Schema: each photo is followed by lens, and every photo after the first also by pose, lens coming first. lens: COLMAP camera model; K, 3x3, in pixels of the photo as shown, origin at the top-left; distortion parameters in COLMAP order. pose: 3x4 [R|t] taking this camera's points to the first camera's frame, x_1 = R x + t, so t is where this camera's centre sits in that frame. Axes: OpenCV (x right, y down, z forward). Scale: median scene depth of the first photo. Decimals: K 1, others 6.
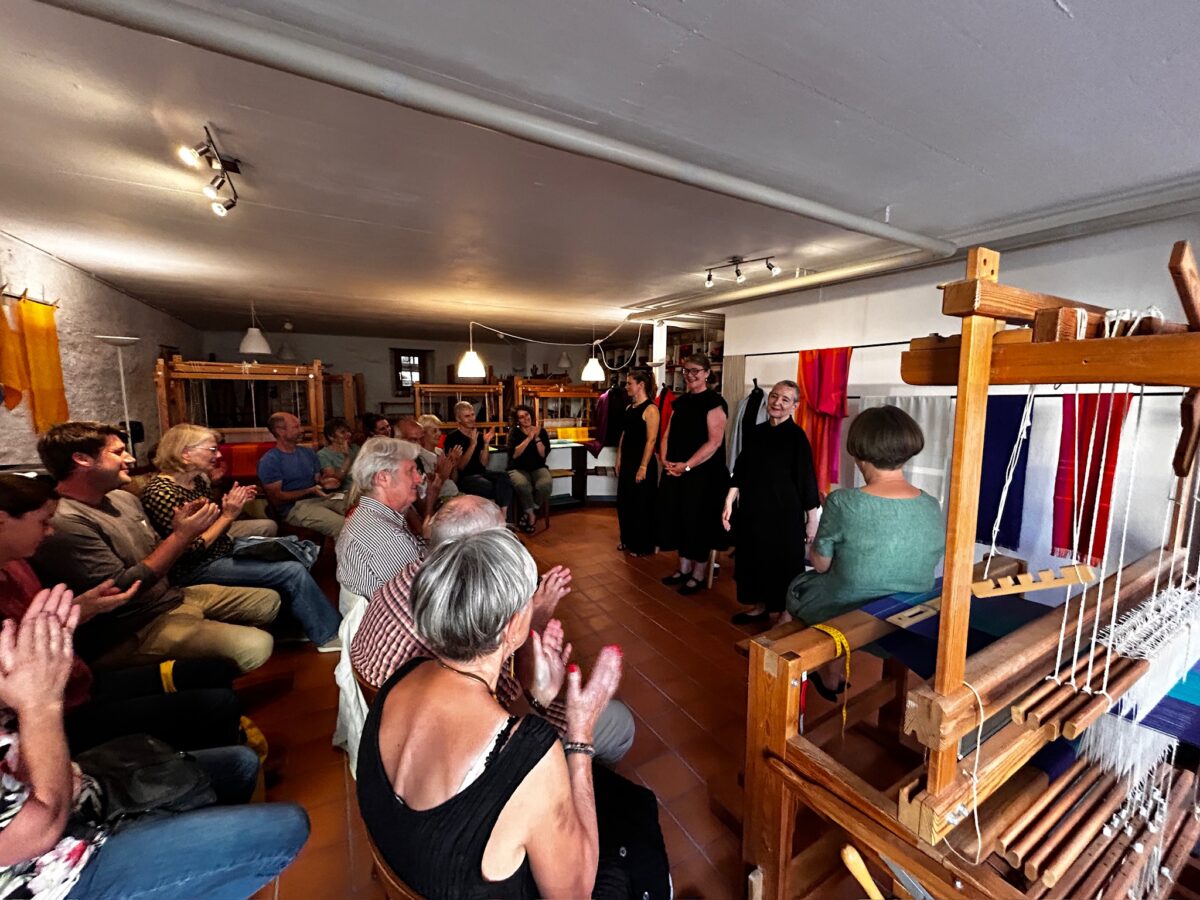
lens RADIAL K [[483.0, 0, 599.8], [0, 483.0, 451.0], [0, 0, 1]] dist [-0.000730, 0.001416]
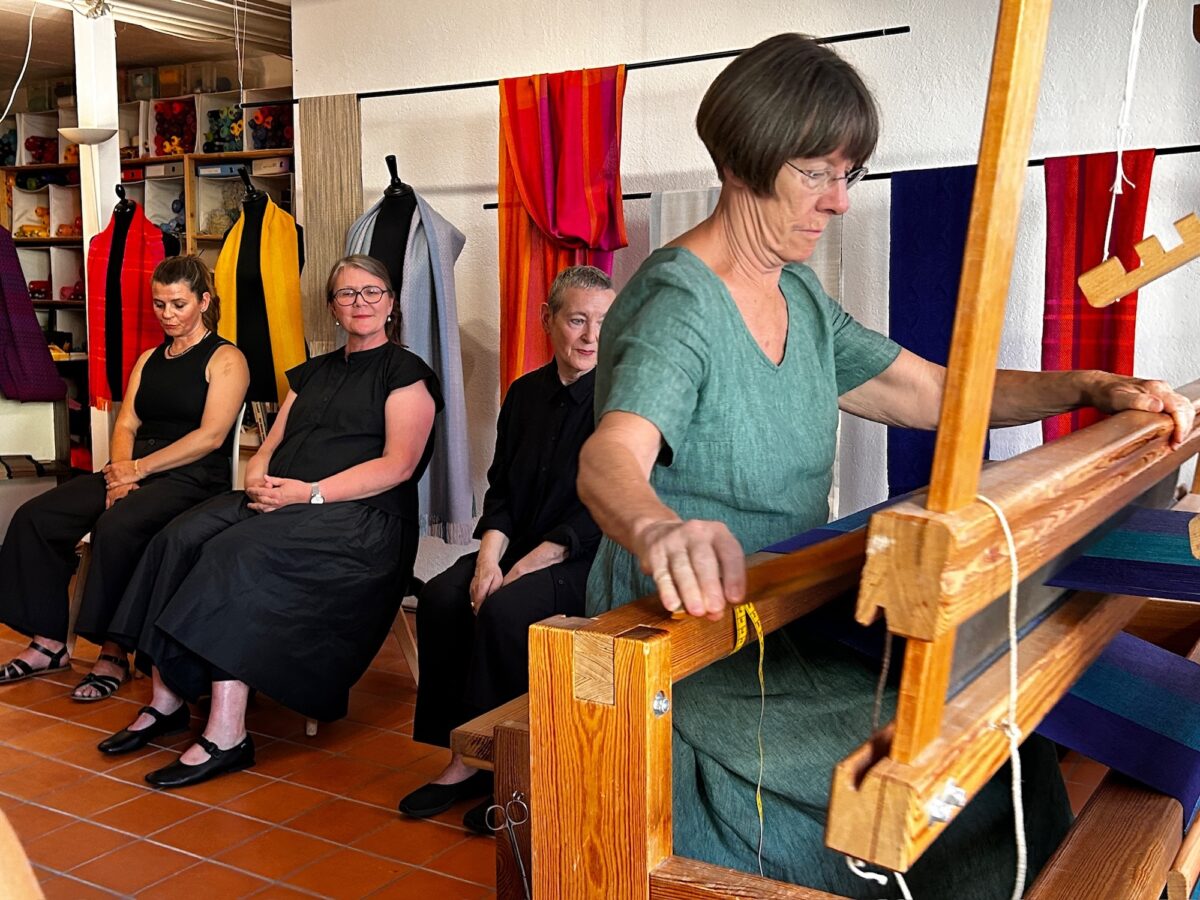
lens RADIAL K [[1322.4, 0, 595.4], [0, 1322.4, 471.4], [0, 0, 1]] dist [0.024185, 0.000000]
pose [[0.883210, -0.065412, 0.464393, -0.026545], [0.065201, 0.997735, 0.016532, 0.093954], [-0.464423, 0.015677, 0.885475, 0.050003]]
